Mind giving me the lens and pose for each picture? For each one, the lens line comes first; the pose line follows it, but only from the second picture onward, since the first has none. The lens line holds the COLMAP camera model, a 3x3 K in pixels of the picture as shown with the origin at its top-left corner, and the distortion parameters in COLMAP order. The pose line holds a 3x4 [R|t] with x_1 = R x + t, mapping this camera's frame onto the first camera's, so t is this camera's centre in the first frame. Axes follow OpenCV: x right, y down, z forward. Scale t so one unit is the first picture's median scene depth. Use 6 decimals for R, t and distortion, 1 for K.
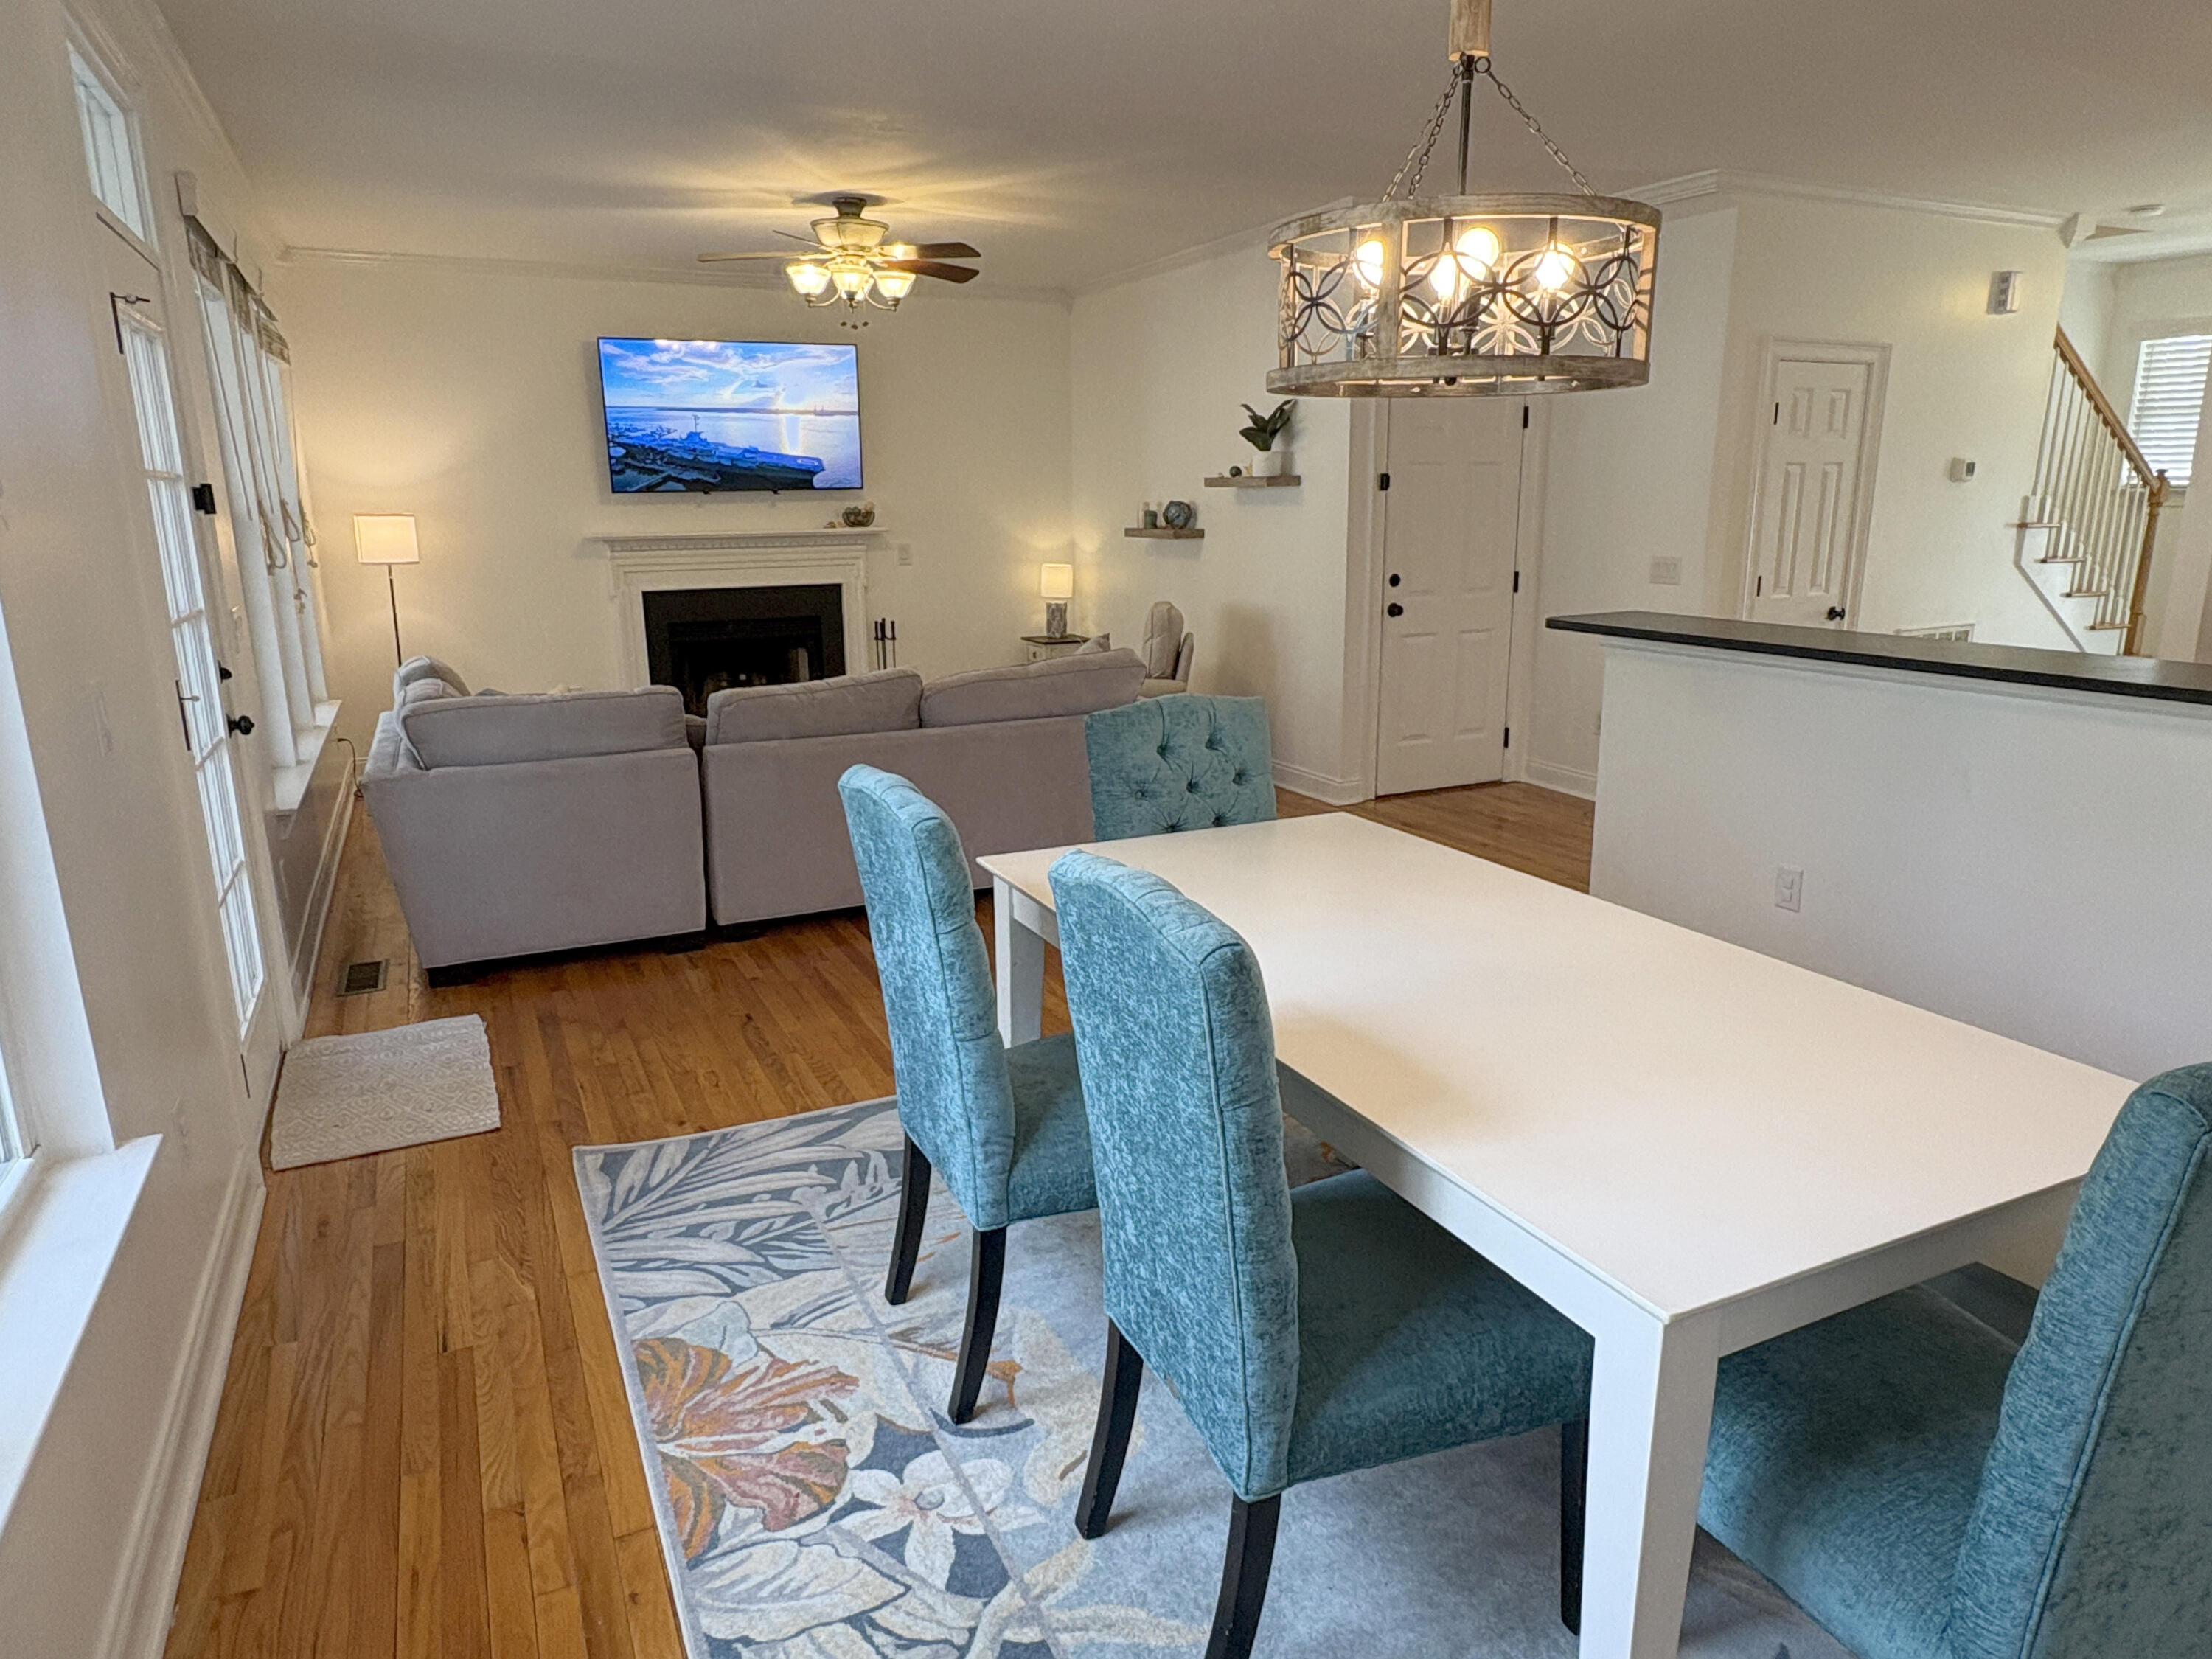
lens RADIAL K [[1394.5, 0, 1108.2], [0, 1394.5, 835.9], [0, 0, 1]] dist [-0.023039, 0.004521]
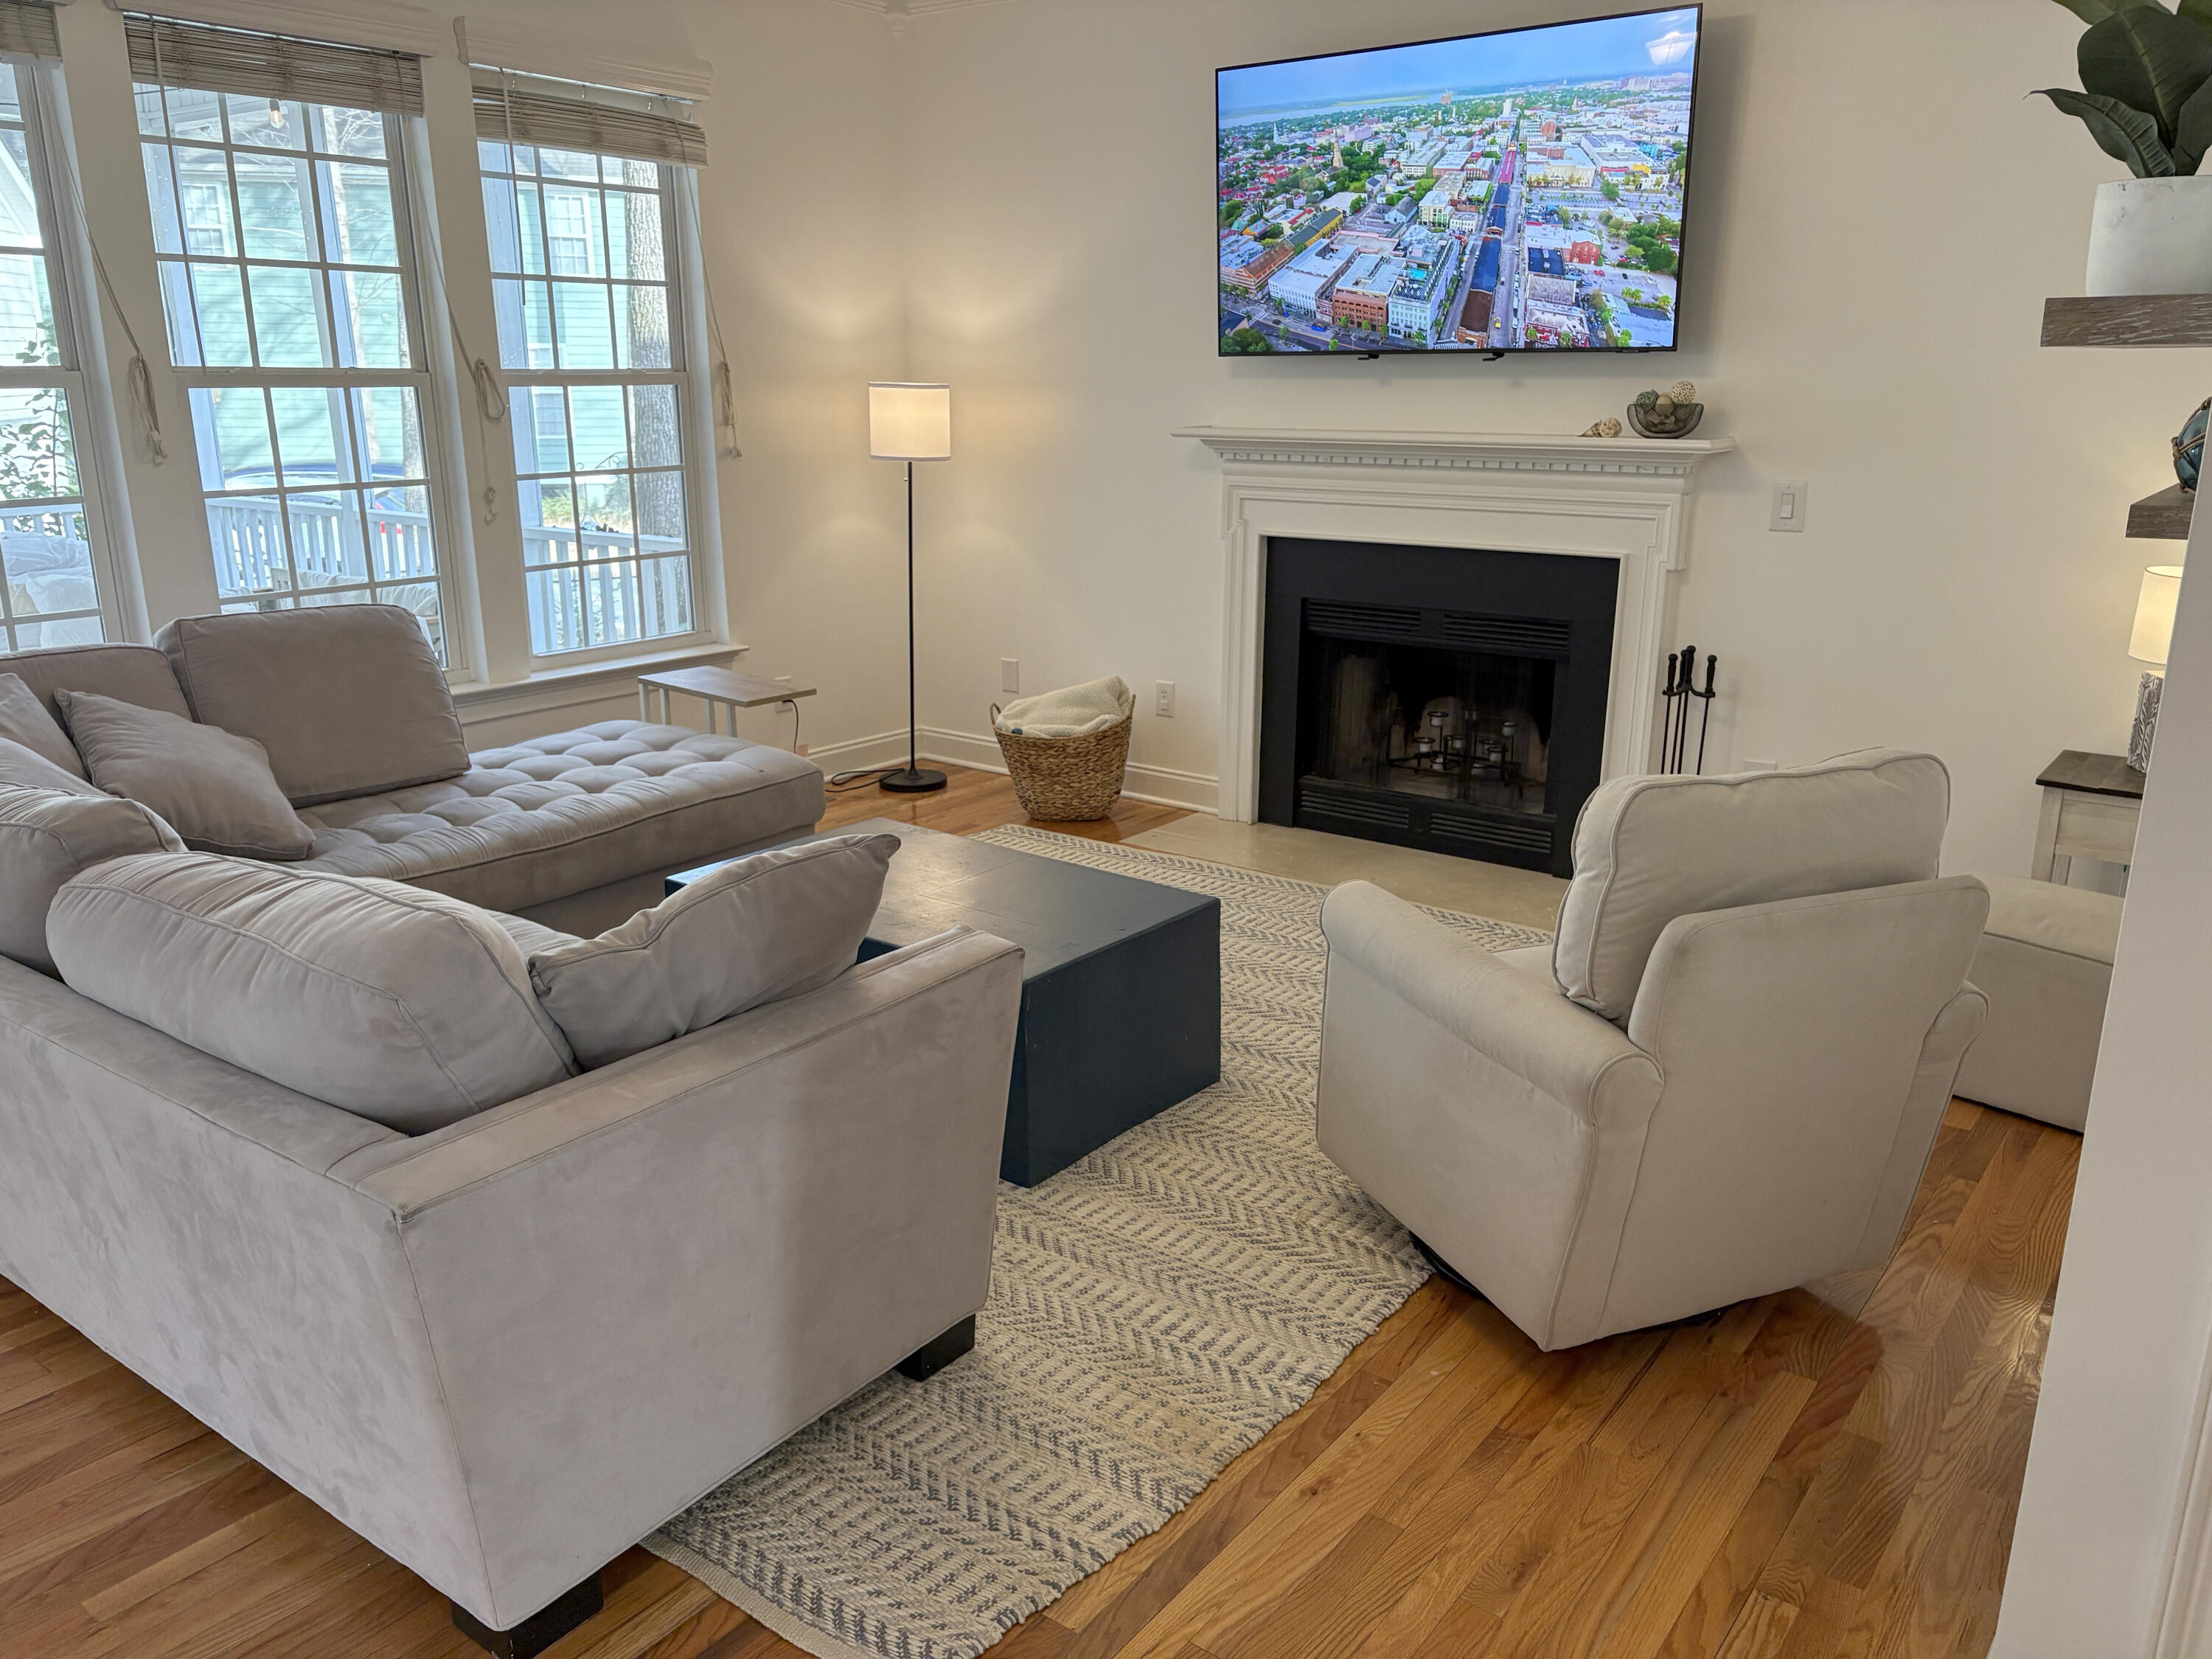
lens RADIAL K [[1673.2, 0, 1105.9], [0, 1673.2, 836.0], [0, 0, 1]] dist [0.002223, -0.001127]
pose [[0.461512, 0.245807, -0.852400, 0.227298], [-0.217495, 0.962874, 0.159907, -0.146296], [0.860059, 0.111594, 0.497840, 0.595862]]
